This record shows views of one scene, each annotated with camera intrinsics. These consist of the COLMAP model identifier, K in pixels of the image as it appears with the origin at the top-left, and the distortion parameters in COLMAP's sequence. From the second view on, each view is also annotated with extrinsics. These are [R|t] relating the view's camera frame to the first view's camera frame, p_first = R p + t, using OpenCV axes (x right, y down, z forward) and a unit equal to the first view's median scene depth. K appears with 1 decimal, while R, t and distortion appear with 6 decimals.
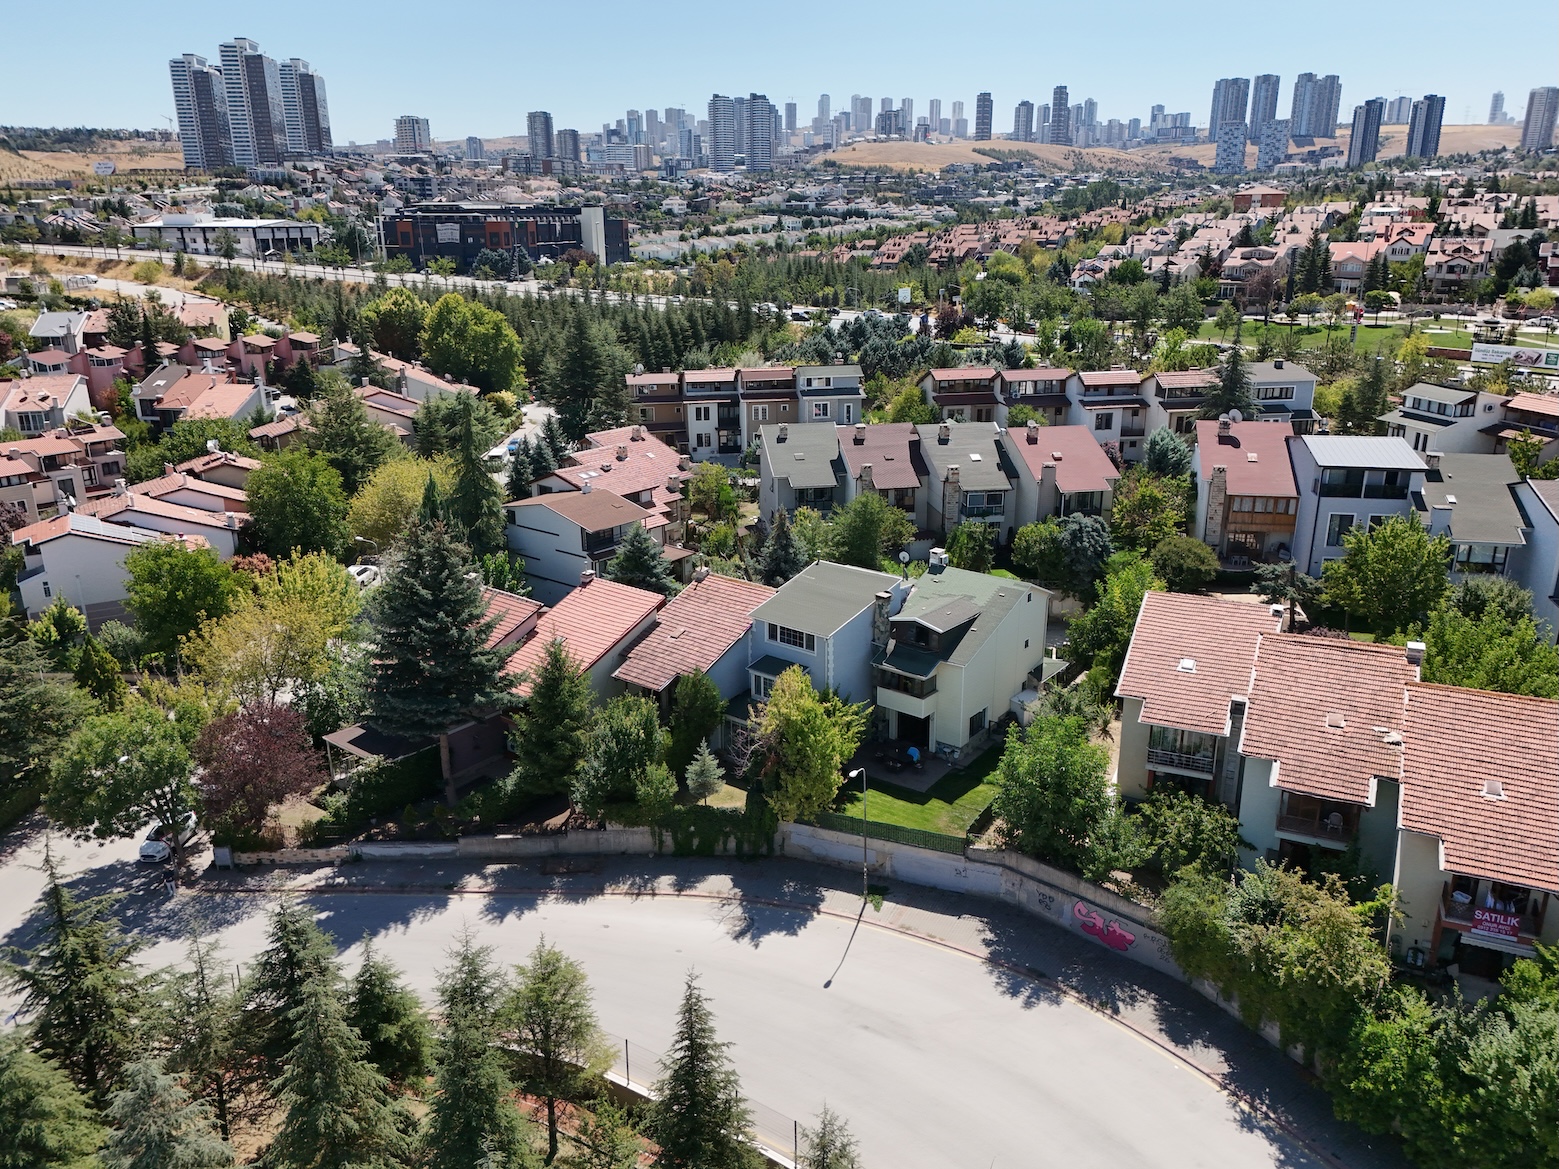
lens RADIAL K [[1158.2, 0, 810.2], [0, 1158.2, 584.2], [0, 0, 1]] dist [0.002041, -0.002938]
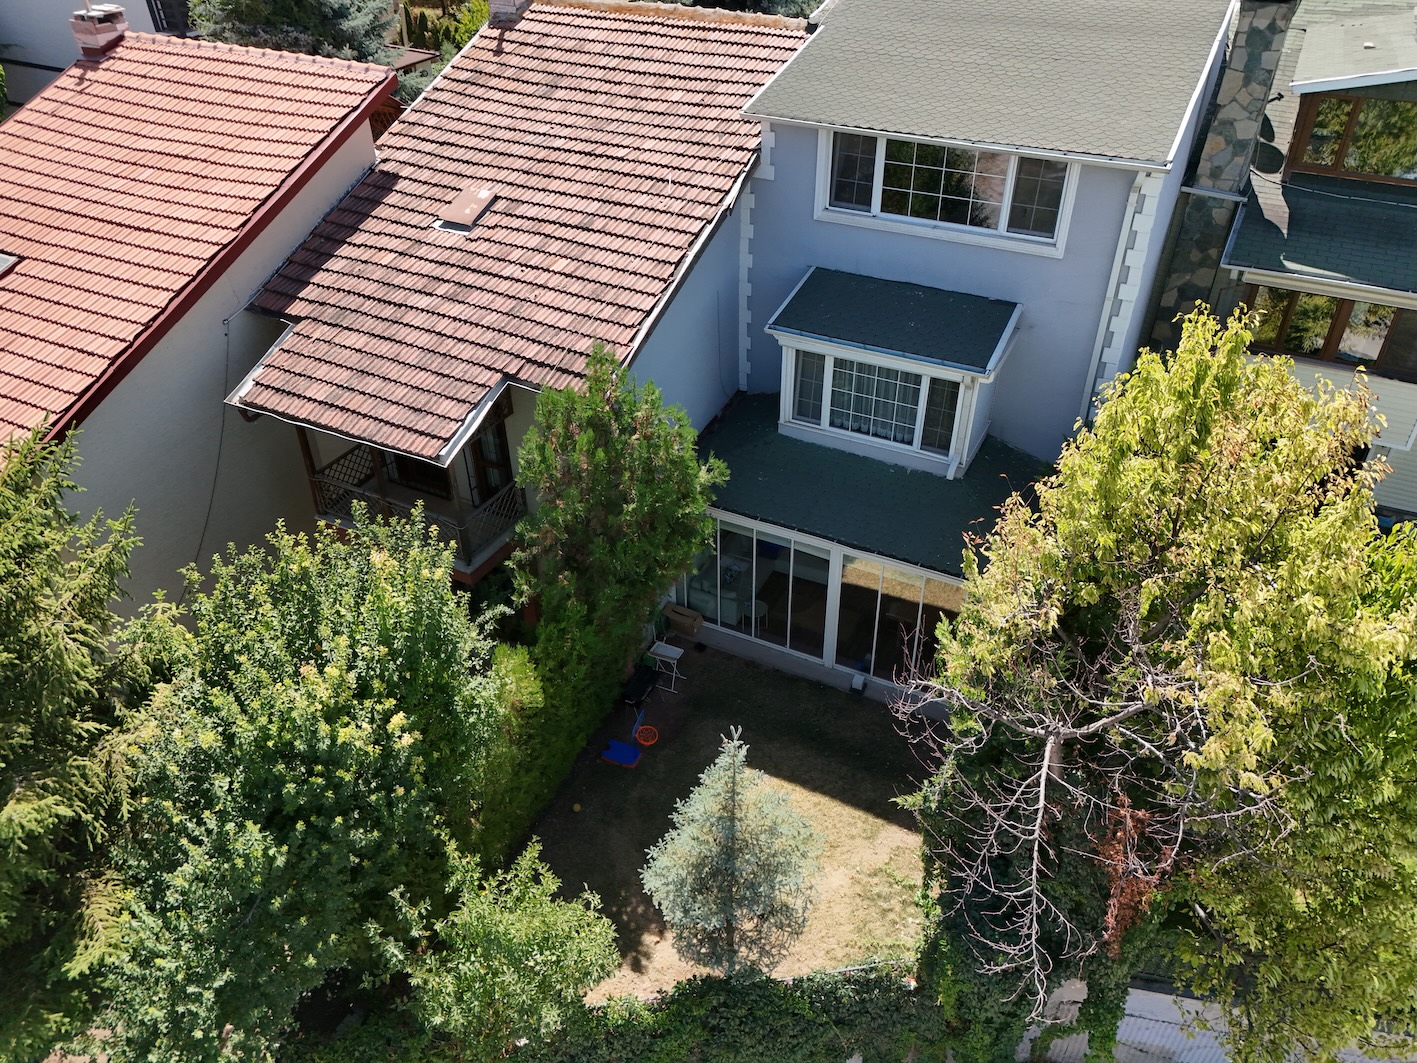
lens RADIAL K [[1023.8, 0, 719.9], [0, 1023.8, 531.9], [0, 0, 1]] dist [0.069440, -0.062552]
pose [[0.982373, -0.116095, 0.146513, -0.100868], [0.061988, 0.941736, 0.330591, 0.037269], [-0.176356, -0.315681, 0.932332, 0.741939]]
